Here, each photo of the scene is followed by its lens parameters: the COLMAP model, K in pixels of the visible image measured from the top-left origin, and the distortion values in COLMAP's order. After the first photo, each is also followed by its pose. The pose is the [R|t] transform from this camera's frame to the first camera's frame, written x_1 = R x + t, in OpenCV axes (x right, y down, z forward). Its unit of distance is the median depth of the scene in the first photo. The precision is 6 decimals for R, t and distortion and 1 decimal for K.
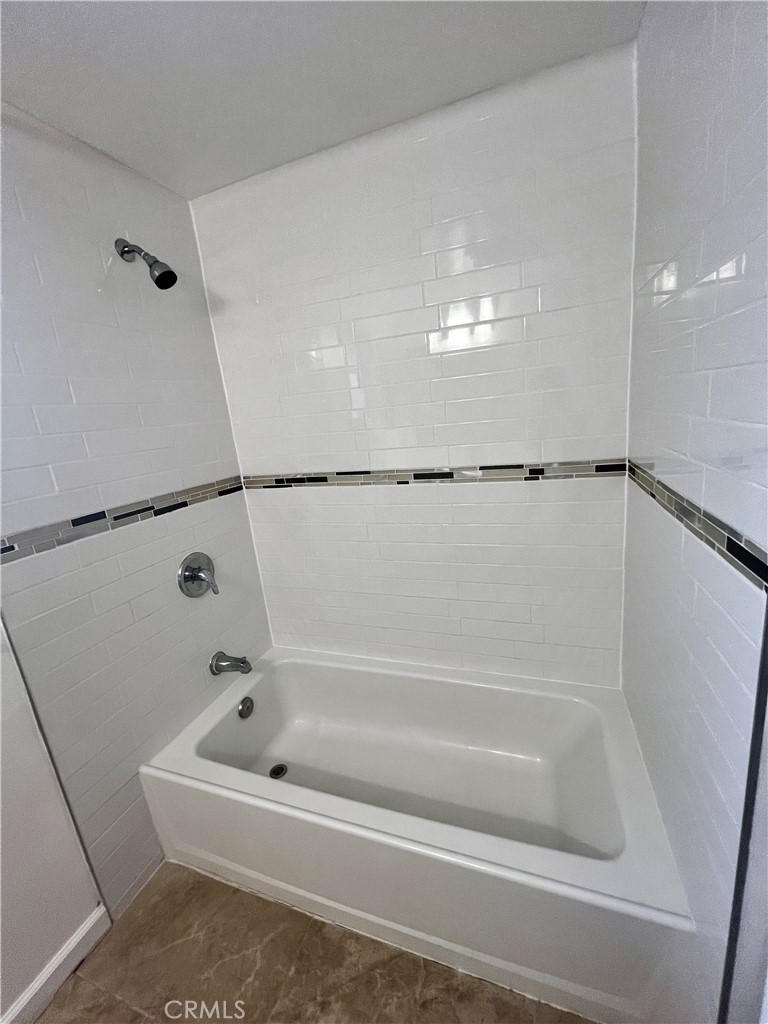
lens RADIAL K [[406.3, 0, 387.9], [0, 406.3, 509.0], [0, 0, 1]] dist [-0.000802, 0.000098]
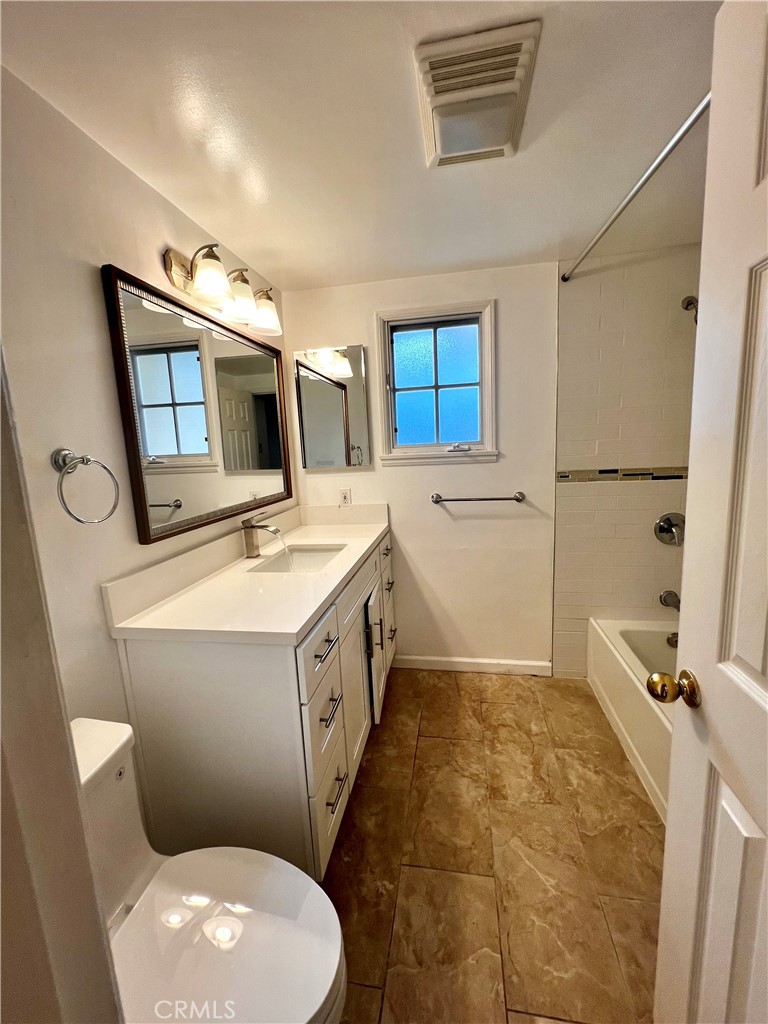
lens RADIAL K [[406.3, 0, 388.6], [0, 406.3, 509.1], [0, 0, 1]] dist [-0.000802, 0.000098]
pose [[0.169913, 0.243305, -0.954951, 0.809736], [-0.202739, 0.956944, 0.207740, 0.006155], [0.964379, 0.158308, 0.211925, -0.281801]]
